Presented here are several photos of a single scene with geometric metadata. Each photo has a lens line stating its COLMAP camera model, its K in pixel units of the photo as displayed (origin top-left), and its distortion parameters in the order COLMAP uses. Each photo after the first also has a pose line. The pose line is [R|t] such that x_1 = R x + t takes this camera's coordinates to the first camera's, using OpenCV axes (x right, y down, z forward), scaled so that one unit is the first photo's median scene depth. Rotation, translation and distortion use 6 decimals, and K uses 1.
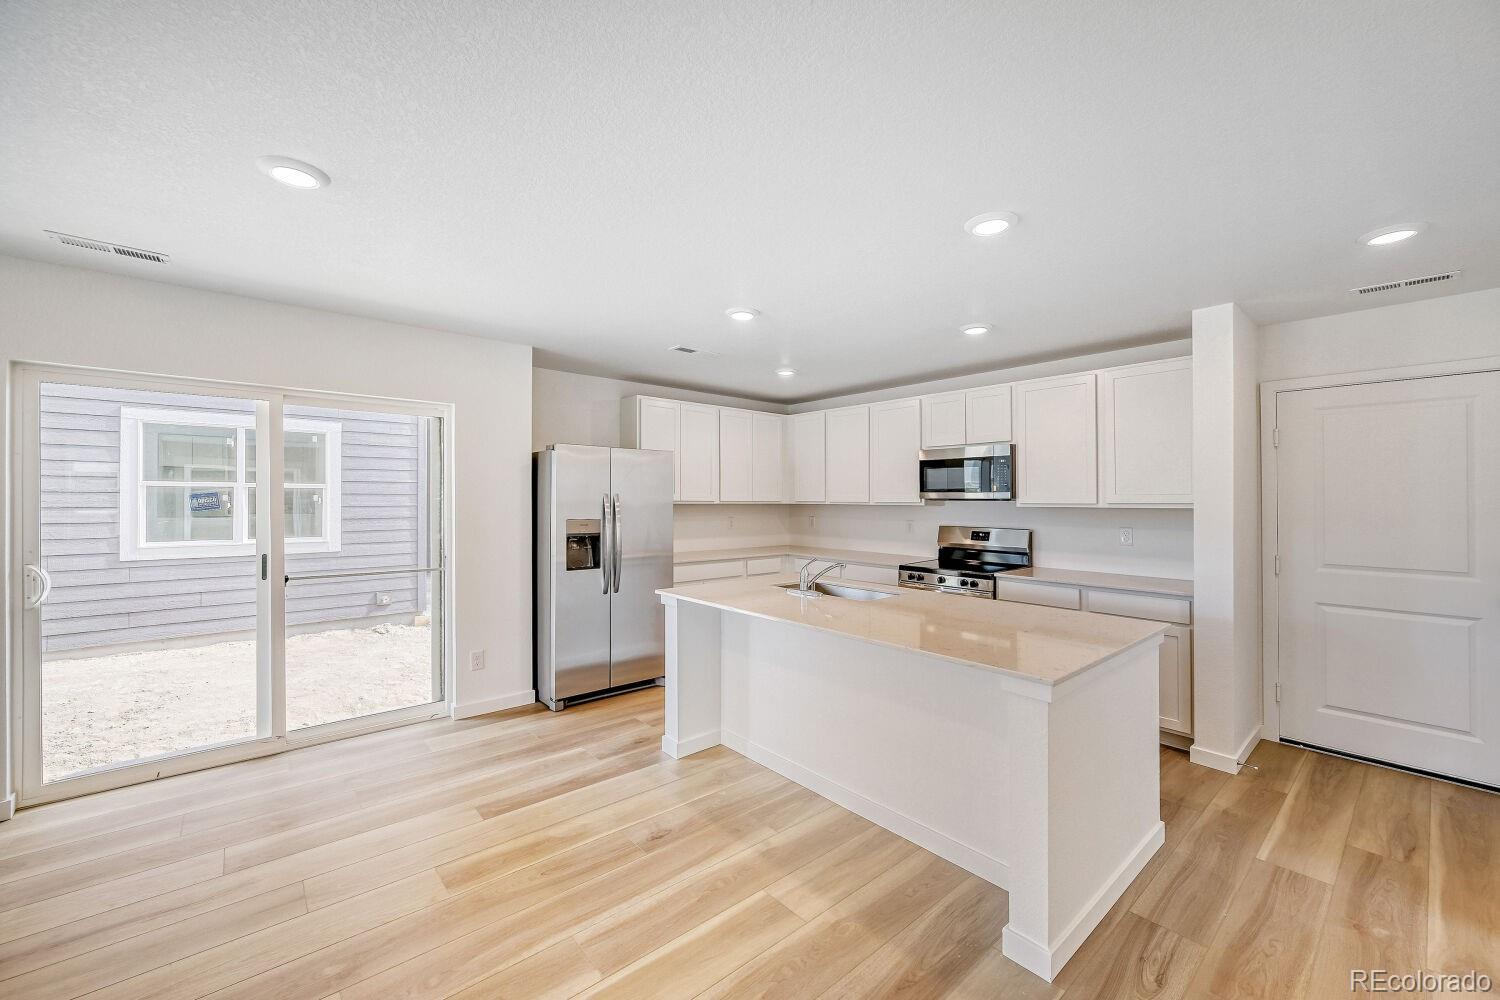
lens RADIAL K [[595.6, 0, 750.0], [0, 595.6, 500.0], [0, 0, 1]] dist [-0.001785, -0.000071]
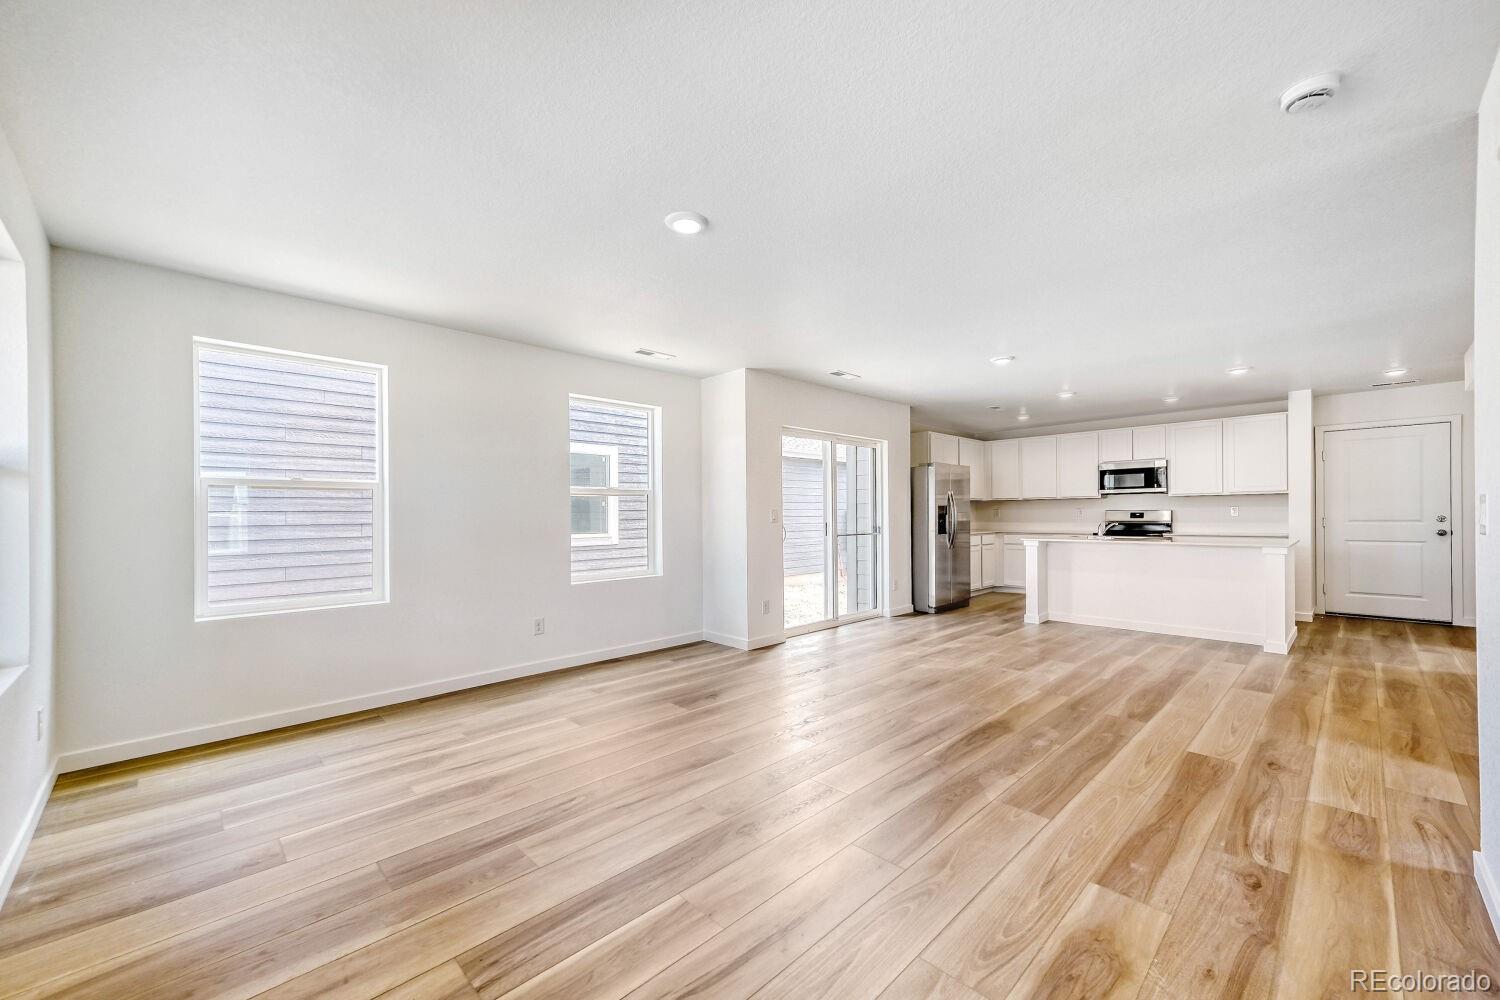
lens RADIAL K [[615.7, 0, 752.9], [0, 615.7, 521.1], [0, 0, 1]] dist [0.025272, -0.000078]
pose [[0.996383, -0.015389, 0.083570, -0.948456], [0.014747, 0.999857, 0.008294, 0.053141], [-0.083686, -0.007031, 0.996467, -0.731388]]
